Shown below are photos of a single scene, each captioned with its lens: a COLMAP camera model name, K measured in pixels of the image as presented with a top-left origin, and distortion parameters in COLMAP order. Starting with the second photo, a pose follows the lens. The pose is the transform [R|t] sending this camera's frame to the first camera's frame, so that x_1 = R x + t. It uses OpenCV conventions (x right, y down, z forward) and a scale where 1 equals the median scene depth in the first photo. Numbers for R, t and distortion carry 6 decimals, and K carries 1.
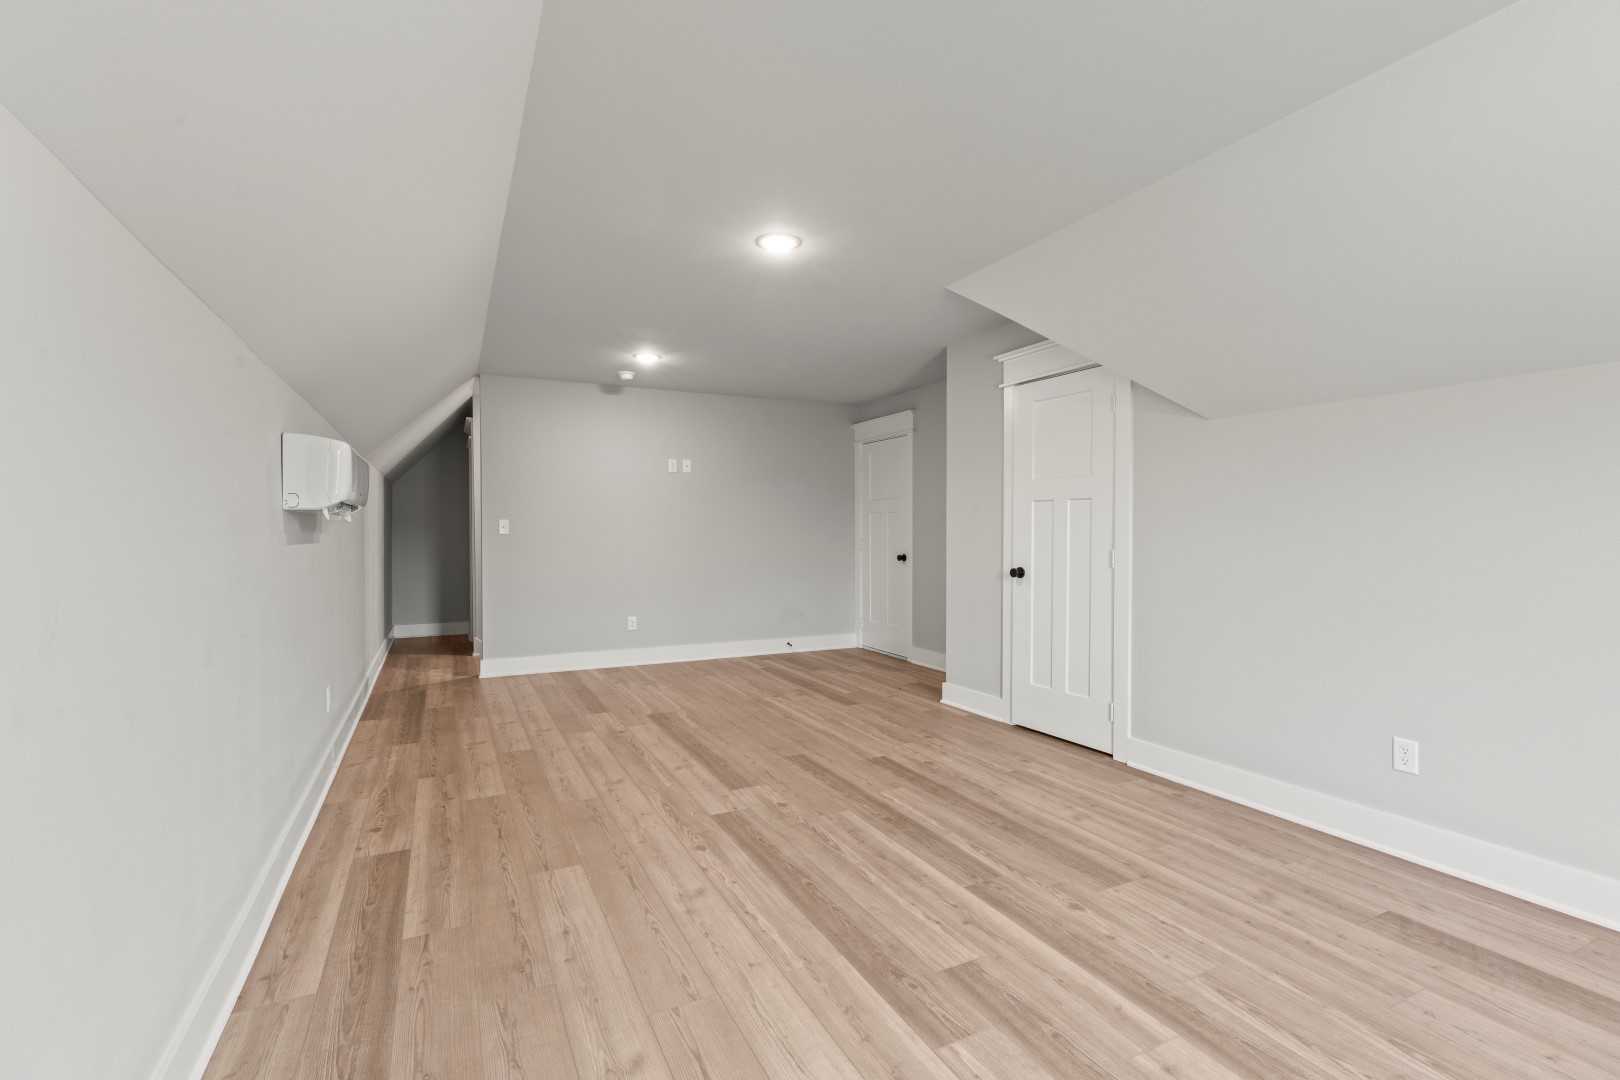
lens RADIAL K [[739.6, 0, 804.0], [0, 739.6, 535.8], [0, 0, 1]] dist [0.000783, -0.000324]
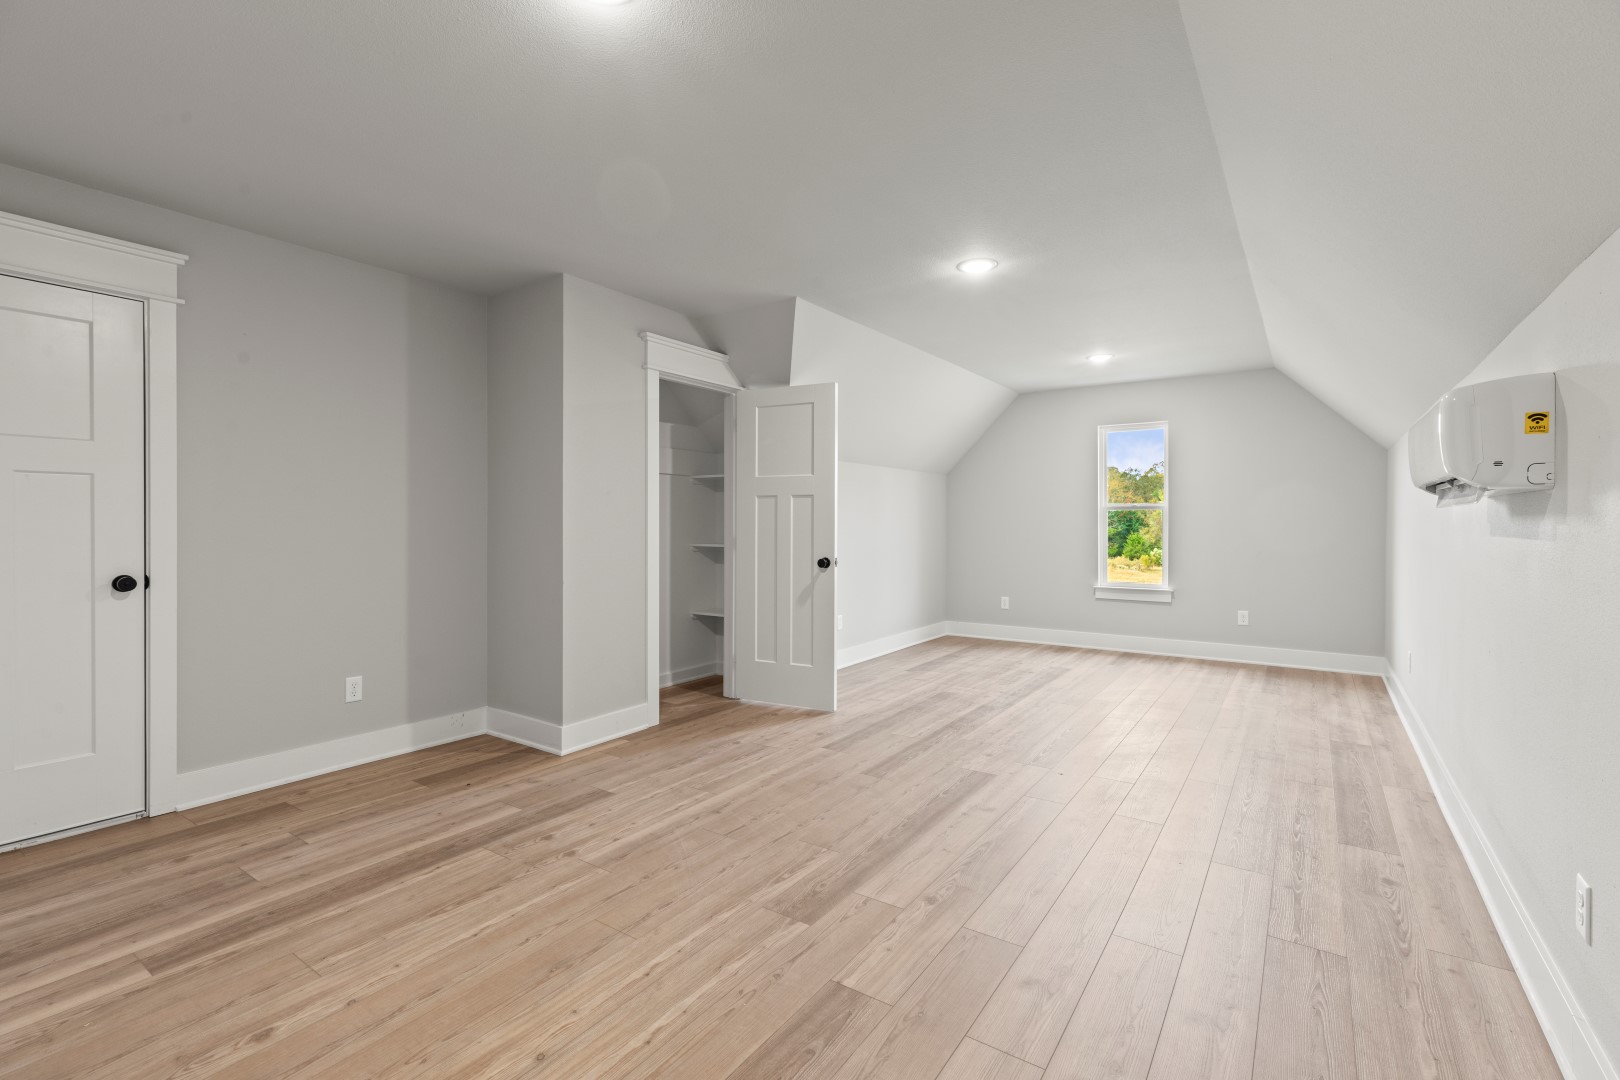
lens RADIAL K [[739.6, 0, 802.9], [0, 739.6, 530.7], [0, 0, 1]] dist [0.000783, -0.000324]
pose [[-0.491029, -0.007582, 0.871110, -0.768380], [0.005698, 0.999913, 0.011915, -0.006643], [-0.871125, 0.010814, -0.490943, 1.556070]]
